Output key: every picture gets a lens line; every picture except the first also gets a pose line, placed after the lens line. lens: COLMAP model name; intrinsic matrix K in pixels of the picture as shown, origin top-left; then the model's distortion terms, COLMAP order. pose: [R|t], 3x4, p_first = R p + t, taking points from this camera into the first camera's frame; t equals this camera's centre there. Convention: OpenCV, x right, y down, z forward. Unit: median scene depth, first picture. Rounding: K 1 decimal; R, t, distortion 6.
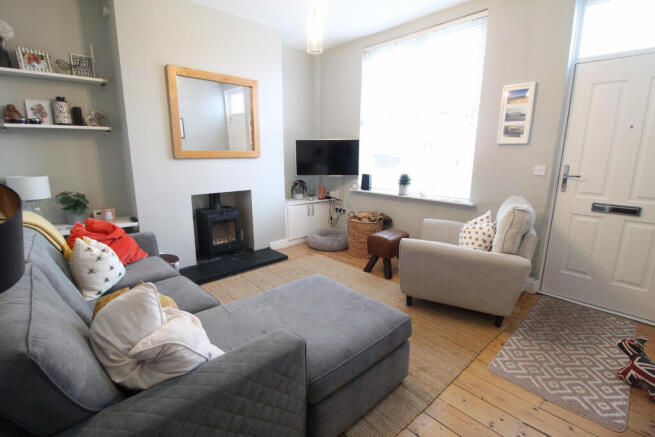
lens RADIAL K [[301.0, 0, 327.5], [0, 301.0, 218.5], [0, 0, 1]] dist [-0.002478, -0.000676]
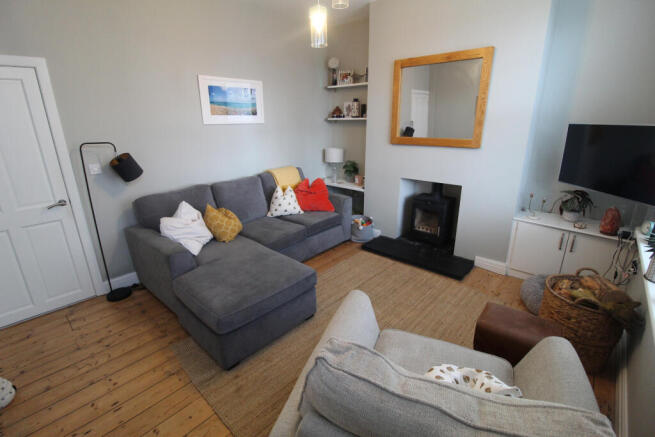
lens RADIAL K [[307.9, 0, 327.5], [0, 307.9, 218.5], [0, 0, 1]] dist [0.000819, -0.000070]
pose [[0.082965, 0.306567, -0.948227, 0.610383], [-0.205281, 0.936358, 0.284769, -0.193173], [0.975180, 0.171027, 0.140617, 0.576358]]
